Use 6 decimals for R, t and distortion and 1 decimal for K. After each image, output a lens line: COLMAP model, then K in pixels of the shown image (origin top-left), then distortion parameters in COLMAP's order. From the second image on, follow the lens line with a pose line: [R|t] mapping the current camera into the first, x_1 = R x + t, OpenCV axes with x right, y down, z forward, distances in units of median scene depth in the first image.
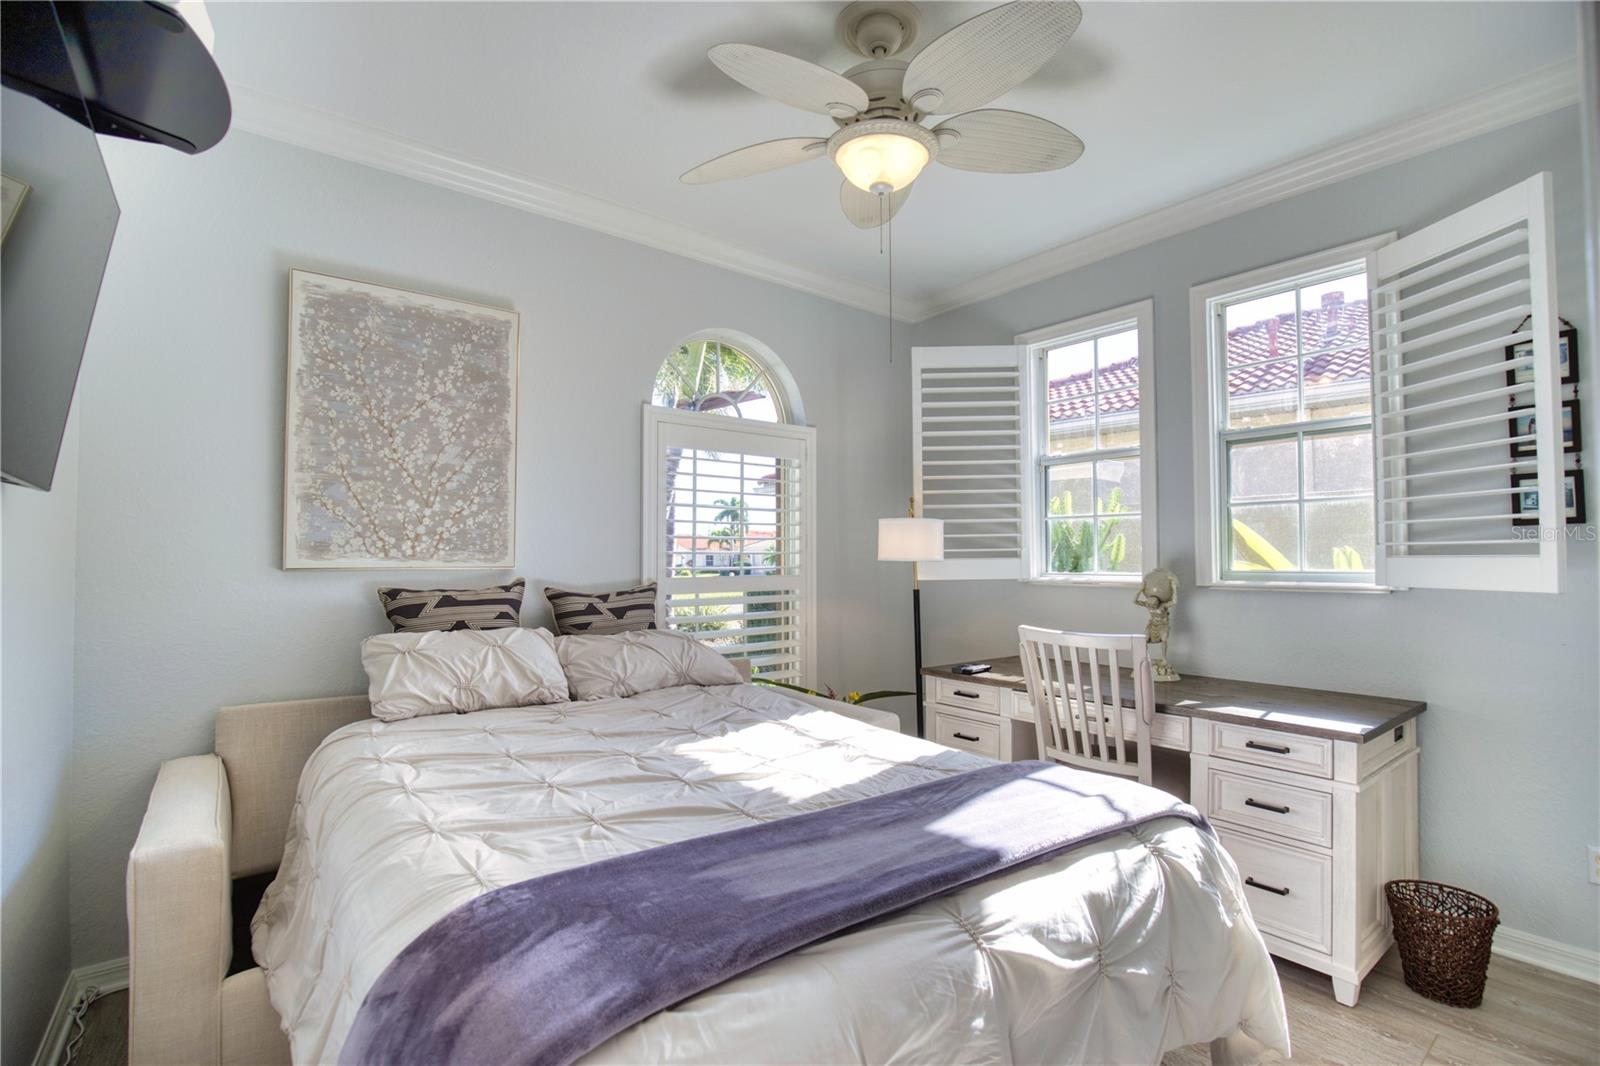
lens RADIAL K [[733.0, 0, 804.7], [0, 733.0, 534.8], [0, 0, 1]] dist [-0.023646, 0.001293]
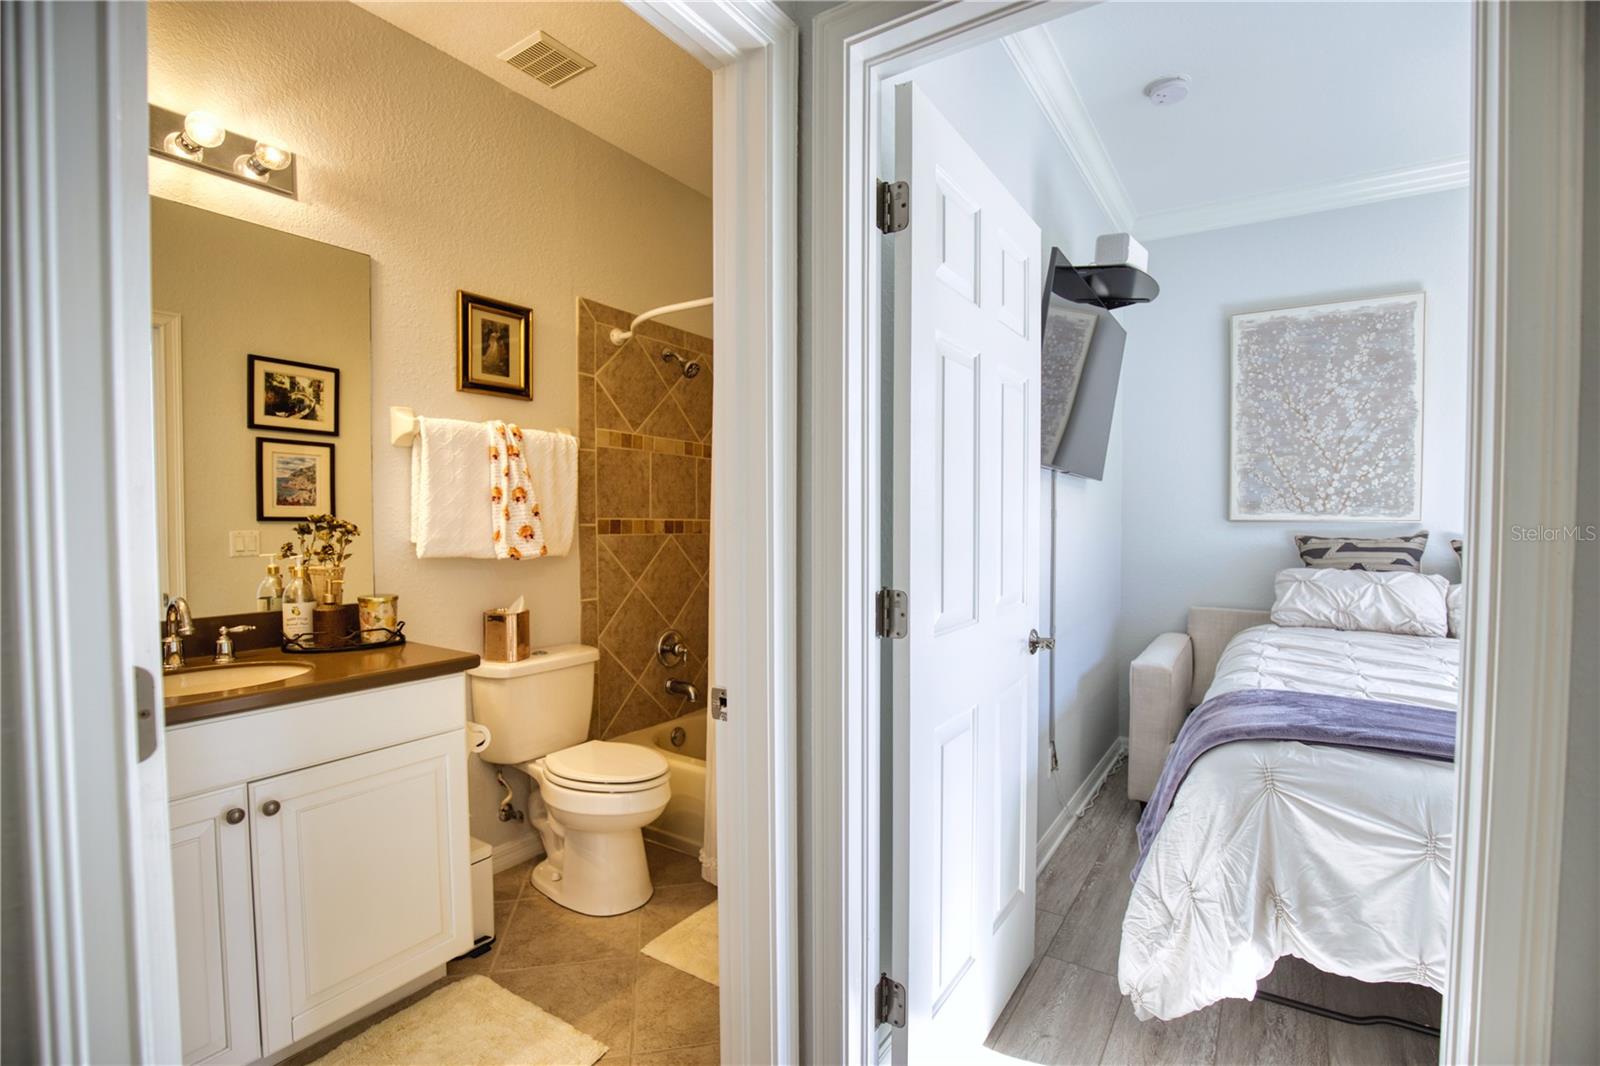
lens RADIAL K [[733.0, 0, 802.0], [0, 733.0, 538.1], [0, 0, 1]] dist [-0.023646, 0.001293]
pose [[0.309382, 0.031707, -0.950409, 0.403621], [0.031920, 0.998534, 0.043703, -0.009128], [0.950402, -0.043858, 0.307917, -0.280235]]
